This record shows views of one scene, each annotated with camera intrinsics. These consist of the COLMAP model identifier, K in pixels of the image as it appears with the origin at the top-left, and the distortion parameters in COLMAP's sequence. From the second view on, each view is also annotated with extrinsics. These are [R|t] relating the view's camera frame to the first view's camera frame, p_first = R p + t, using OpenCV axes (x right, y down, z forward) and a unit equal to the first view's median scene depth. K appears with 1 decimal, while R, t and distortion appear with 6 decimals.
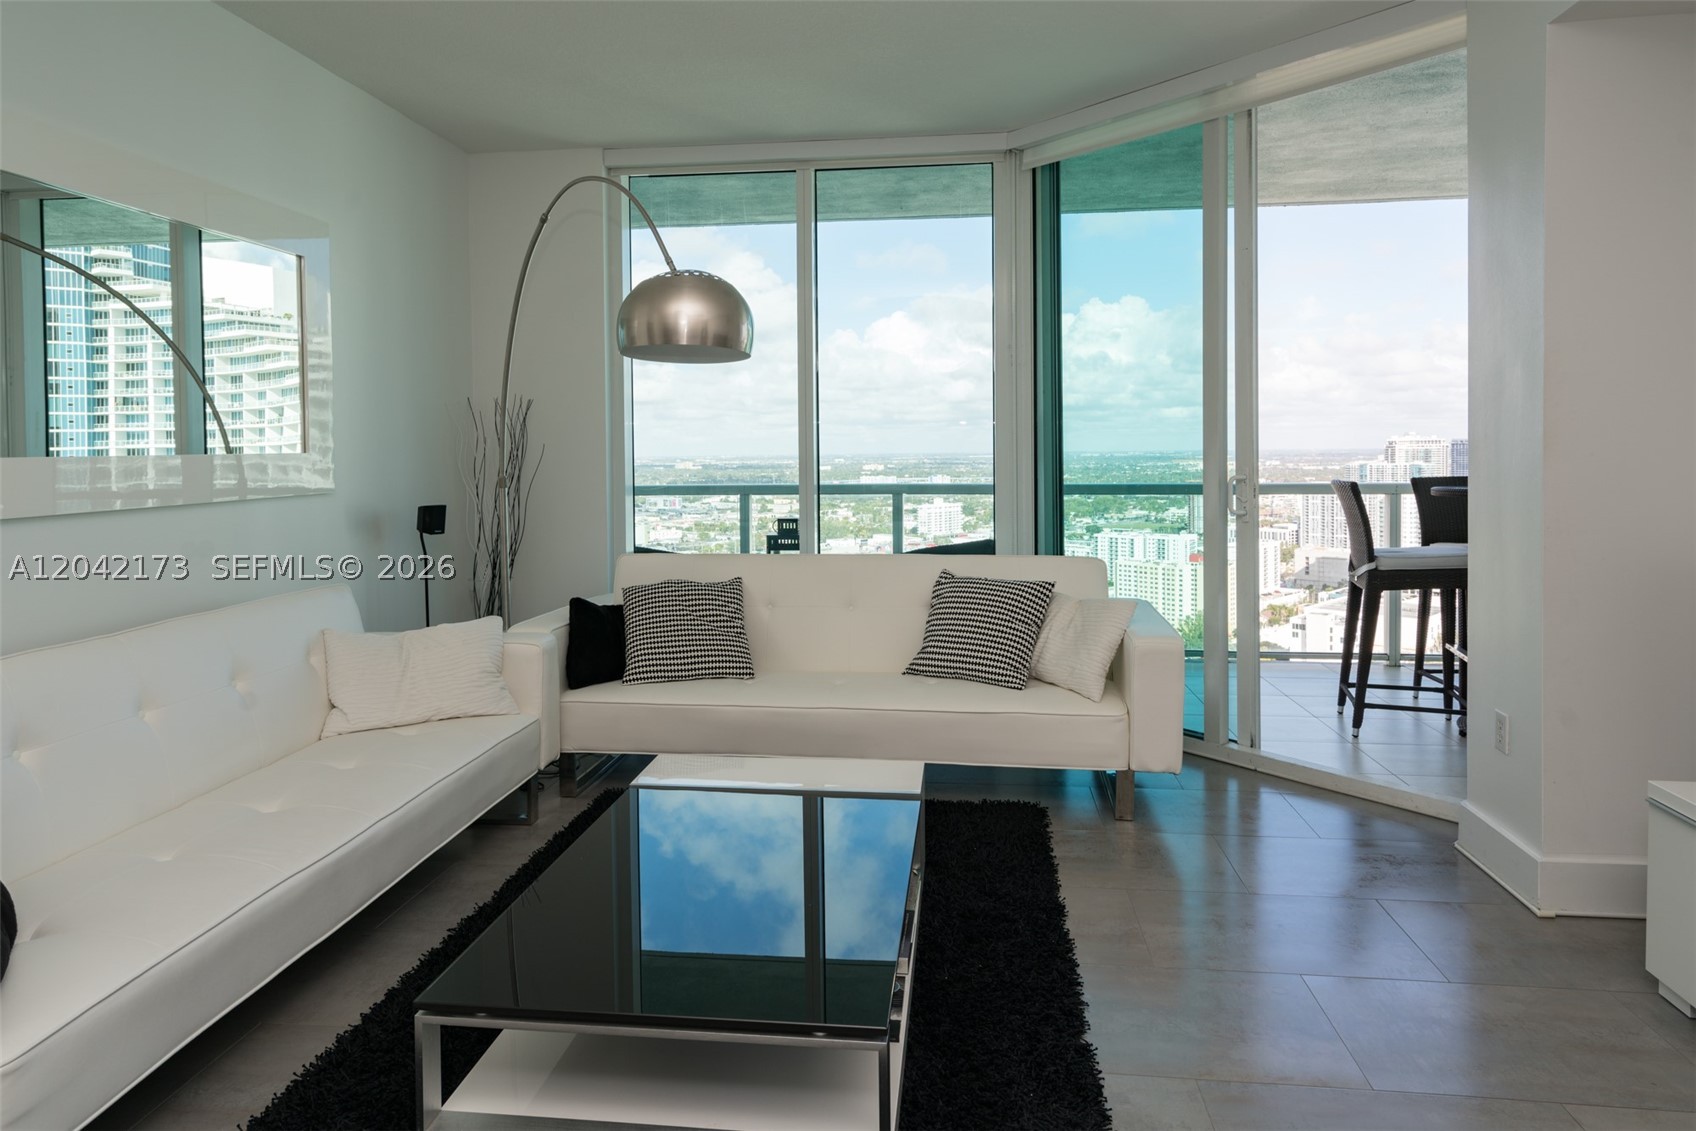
lens RADIAL K [[1090.0, 0, 840.8], [0, 1090.0, 490.8], [0, 0, 1]] dist [-0.000317, -0.015961]
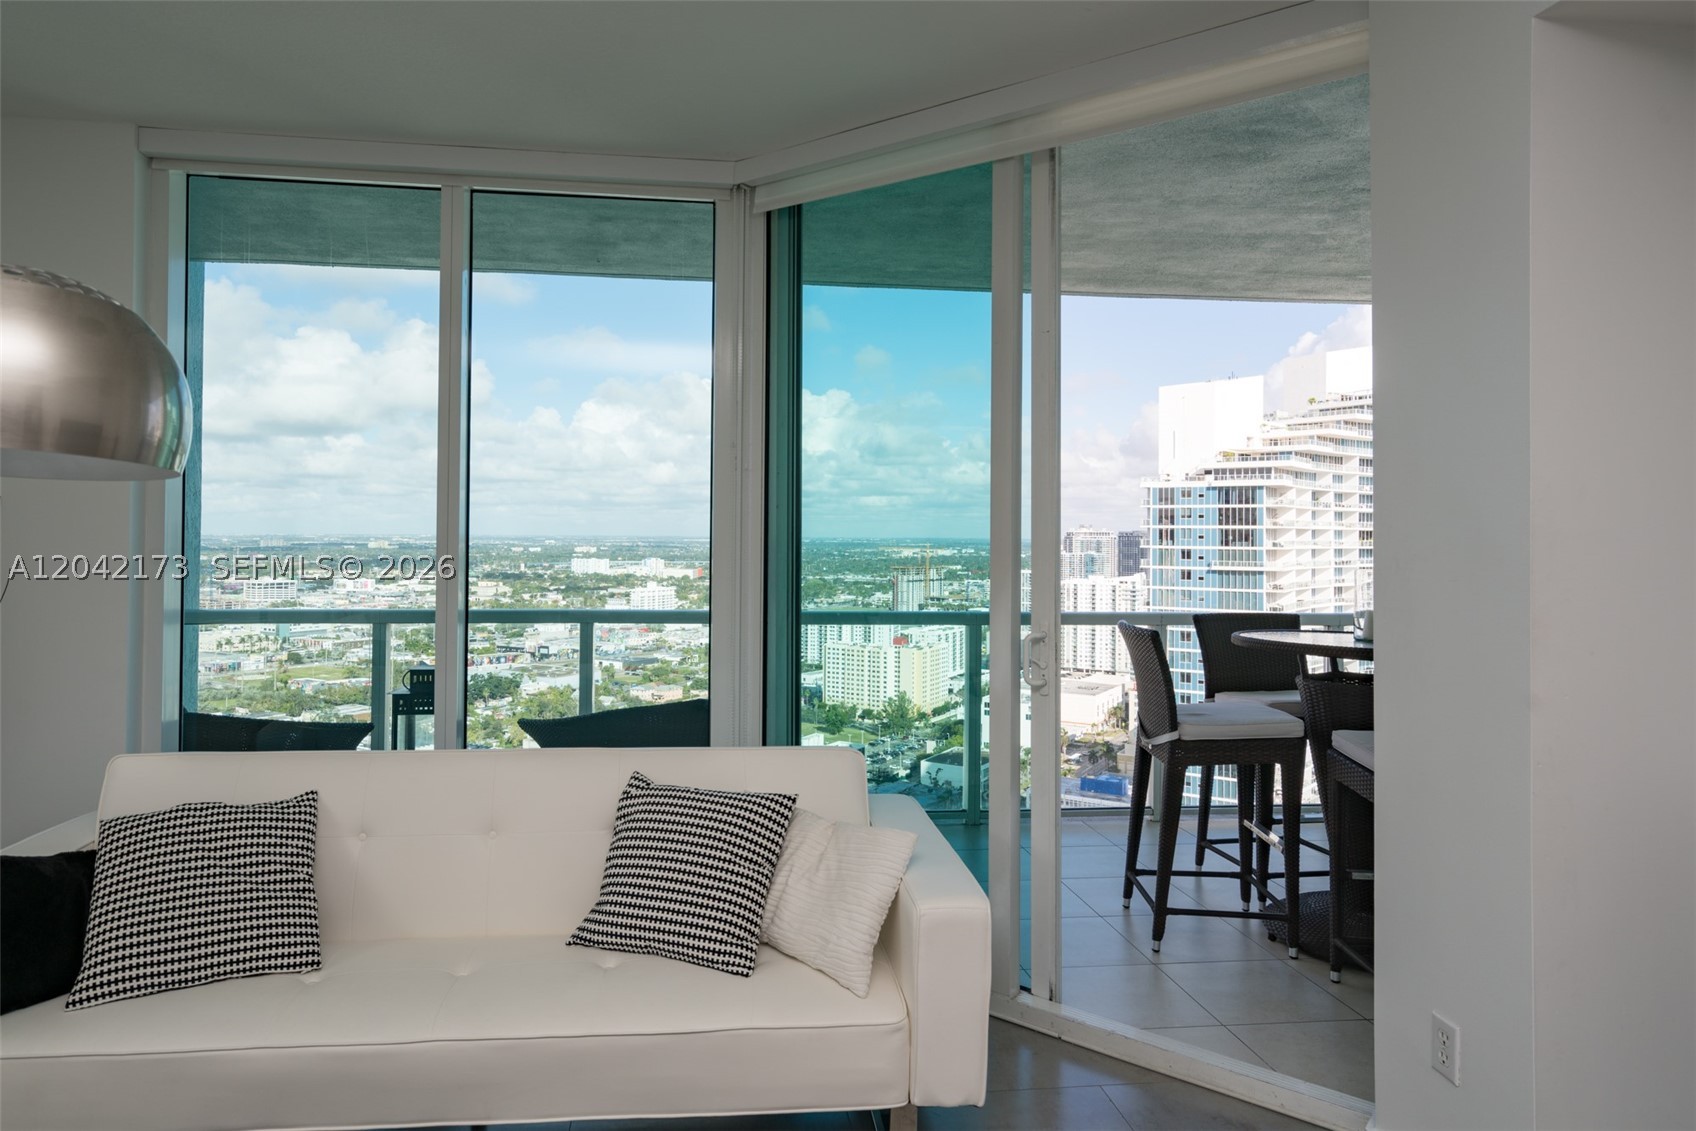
lens RADIAL K [[1059.7, 0, 803.7], [0, 1059.7, 518.9], [0, 0, 1]] dist [0.002308, 0.000816]
pose [[0.973657, 0.023241, 0.226831, 0.041453], [-0.012516, 0.998740, -0.048605, -0.051367], [-0.227675, 0.044486, 0.972721, 0.309092]]
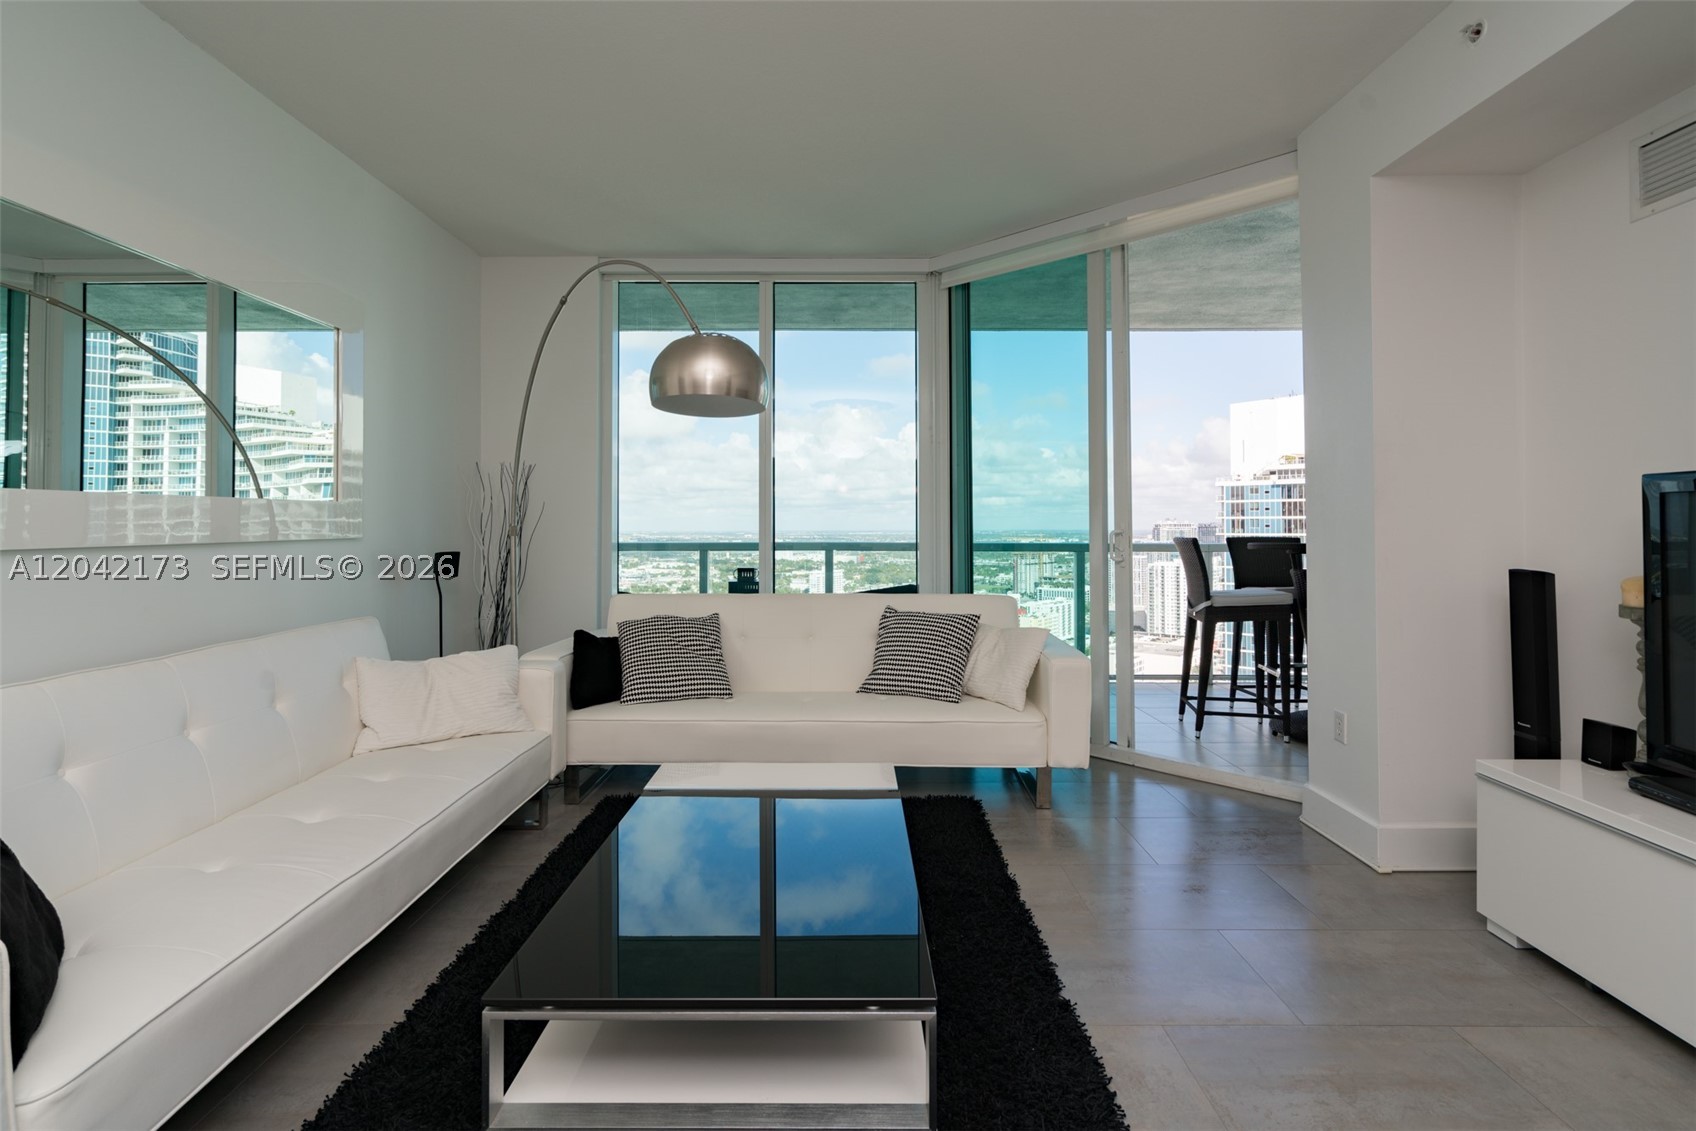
lens RADIAL K [[848.1, 0, 845.8], [0, 848.1, 525.5], [0, 0, 1]] dist [-0.018122, -0.000459]
pose [[0.992749, 0.007229, 0.119988, -0.061568], [-0.002086, 0.999076, -0.042938, 0.021983], [-0.120188, 0.042376, 0.991846, 0.060723]]
